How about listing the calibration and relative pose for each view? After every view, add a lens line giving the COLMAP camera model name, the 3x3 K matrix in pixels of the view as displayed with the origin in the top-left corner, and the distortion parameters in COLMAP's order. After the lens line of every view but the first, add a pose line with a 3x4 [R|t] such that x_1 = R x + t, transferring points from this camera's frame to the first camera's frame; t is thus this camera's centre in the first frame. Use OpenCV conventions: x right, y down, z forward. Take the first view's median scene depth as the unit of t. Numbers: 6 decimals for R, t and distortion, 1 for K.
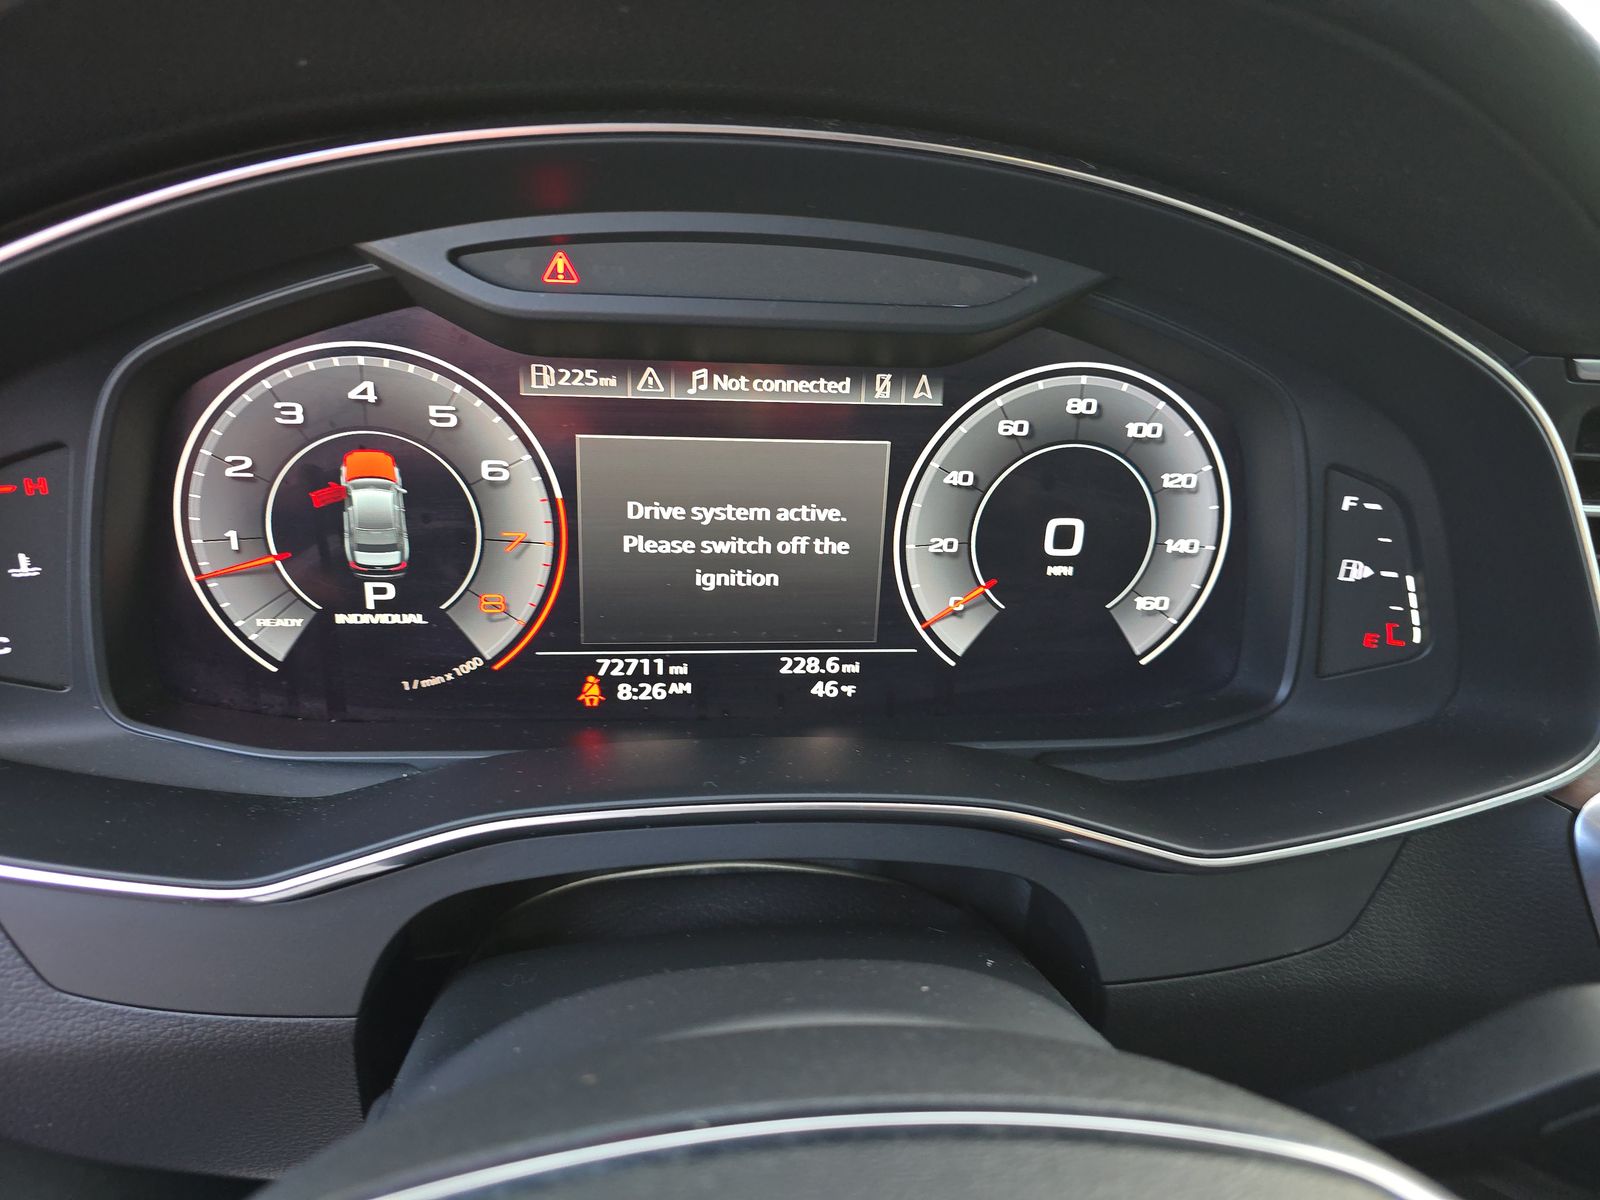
lens RADIAL K [[1063.3, 0, 846.6], [0, 1063.3, 602.5], [0, 0, 1]] dist [0.064218, -0.073765]
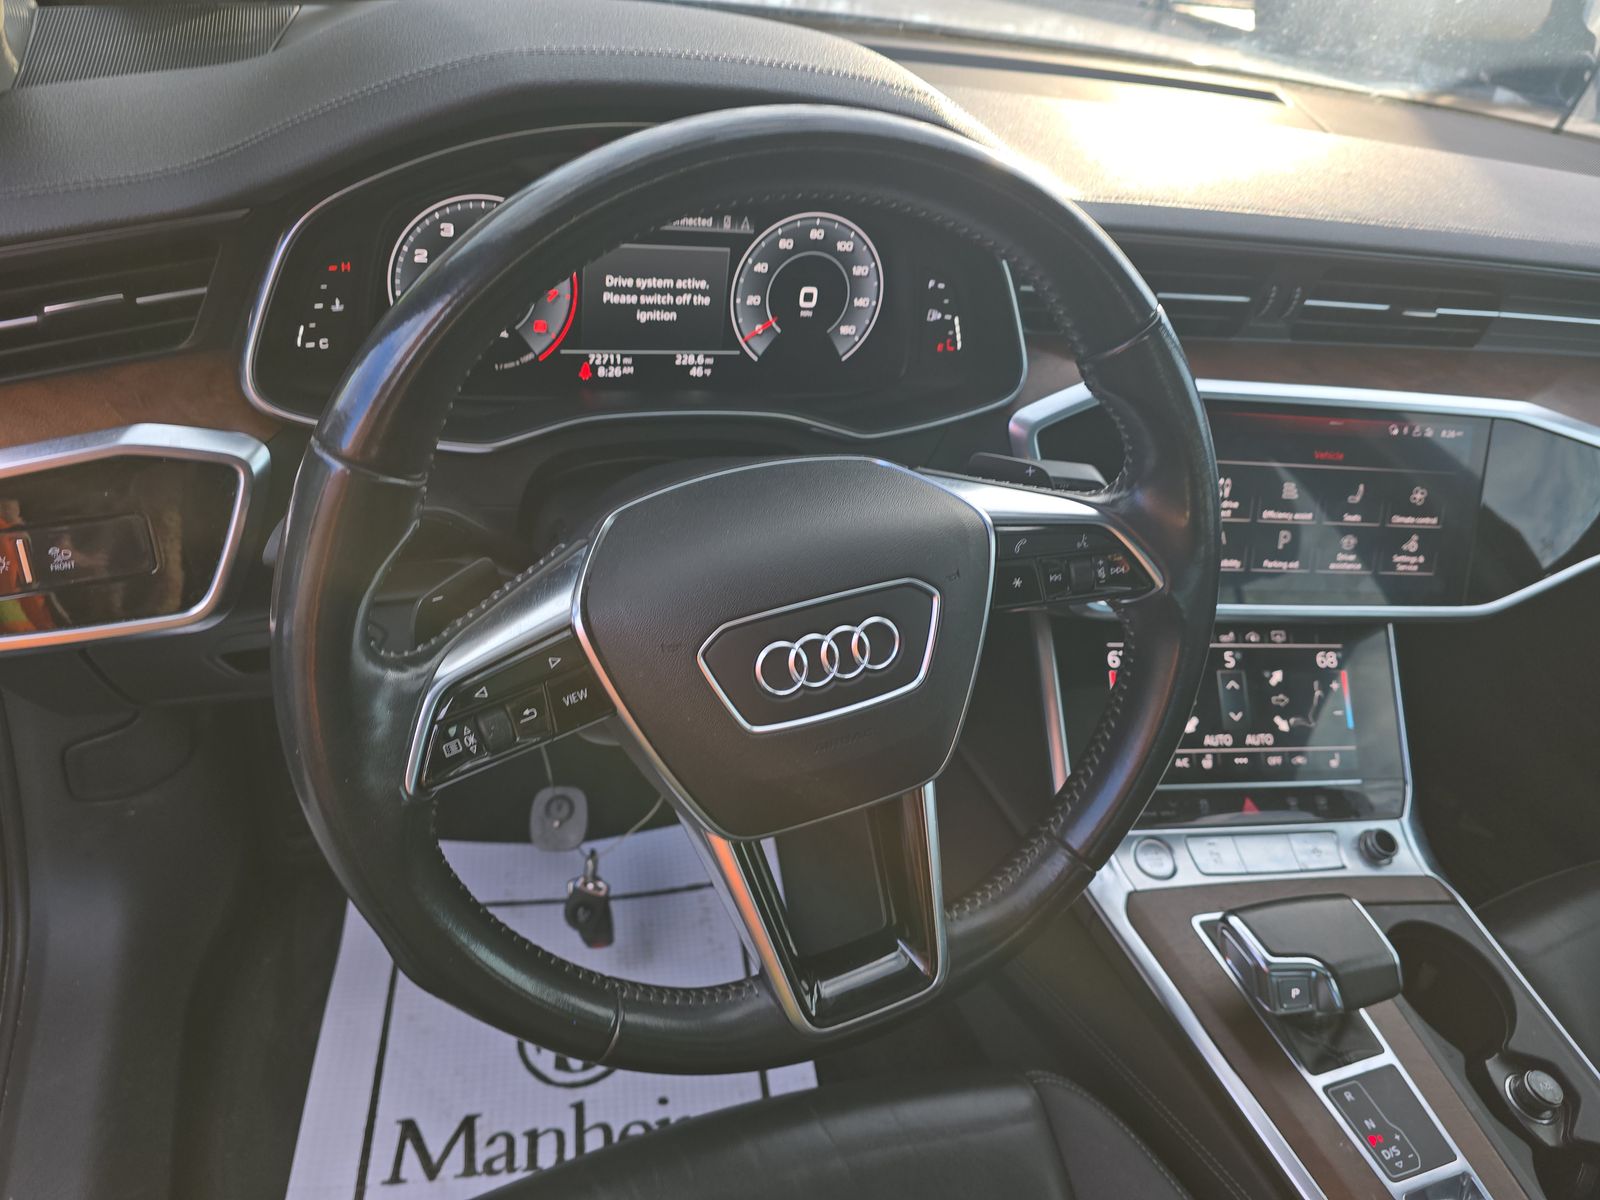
lens RADIAL K [[1063.3, 0, 846.6], [0, 1063.3, 602.5], [0, 0, 1]] dist [0.064218, -0.073765]
pose [[0.964534, -0.058221, 0.257457, -0.317363], [-0.006486, 0.969849, 0.243622, 0.010212], [-0.263878, -0.236652, 0.935075, -1.194415]]
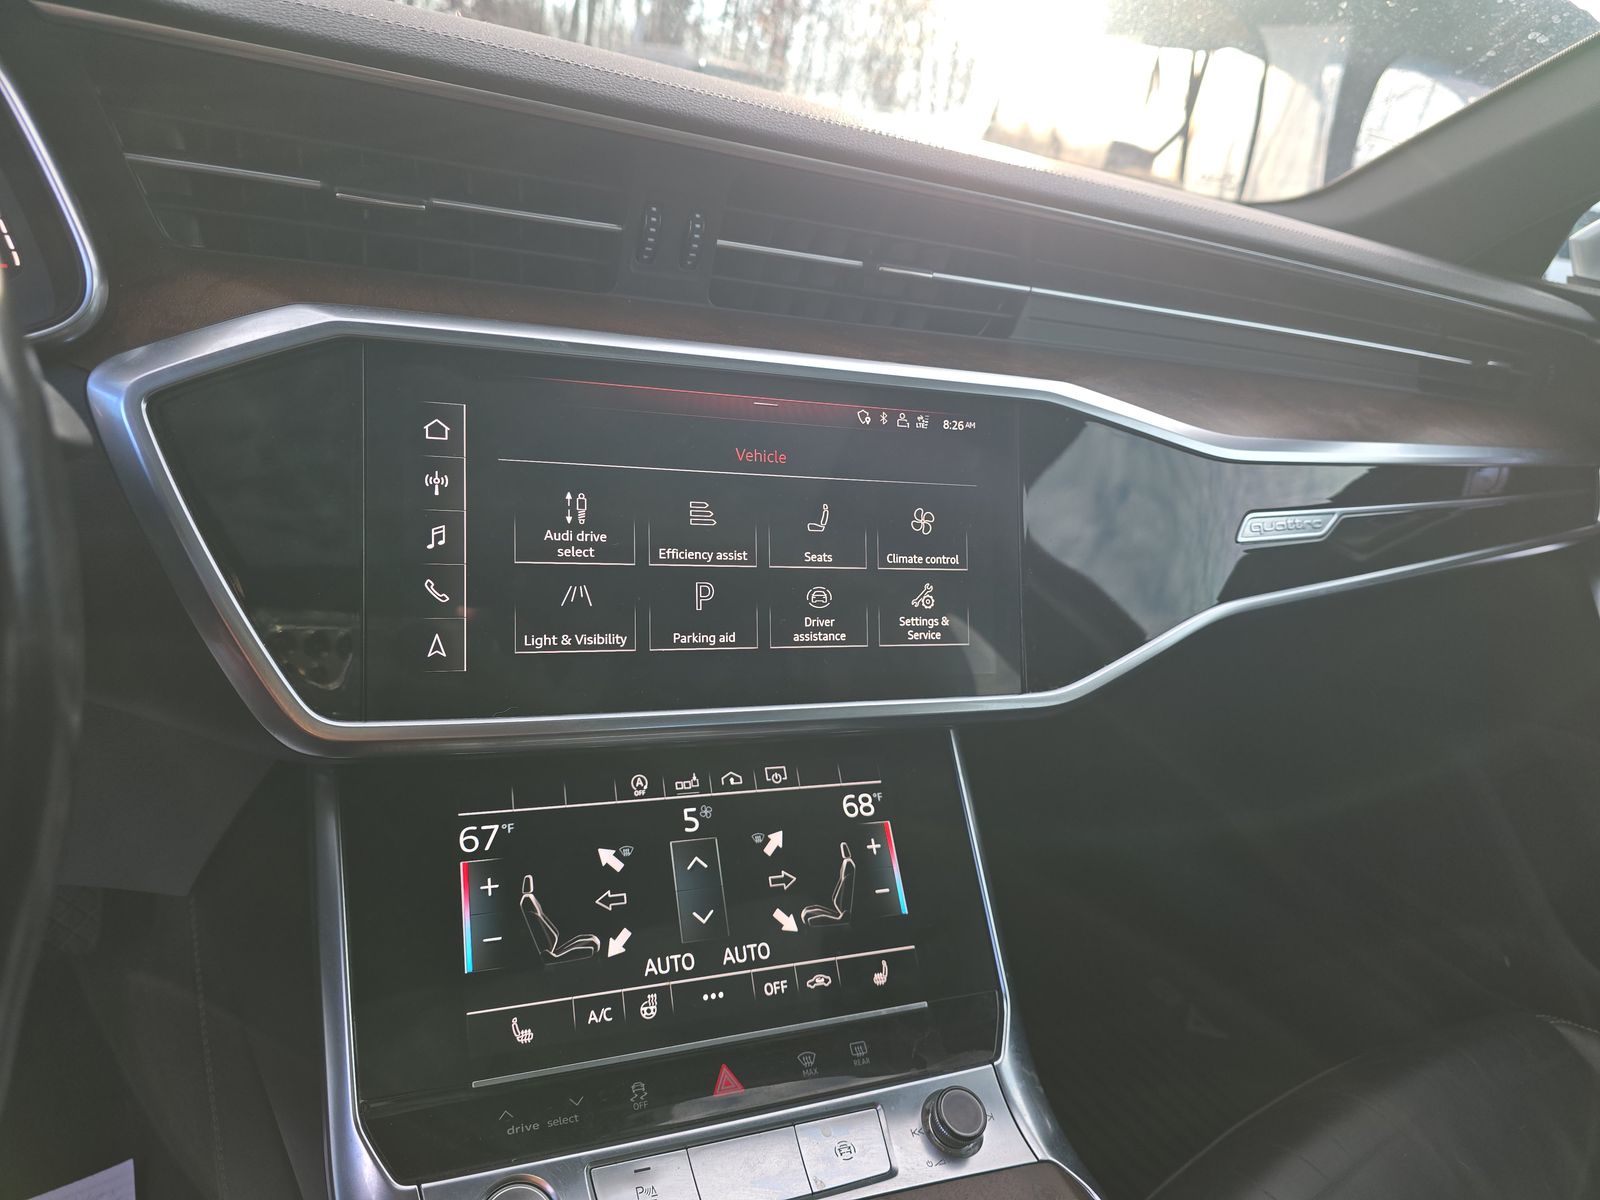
lens RADIAL K [[1063.3, 0, 846.6], [0, 1063.3, 602.5], [0, 0, 1]] dist [0.064218, -0.073765]
pose [[0.897184, -0.062935, 0.437150, 0.849962], [0.052162, 0.997967, 0.036619, 0.434372], [-0.438565, -0.010051, 0.898643, -0.495554]]
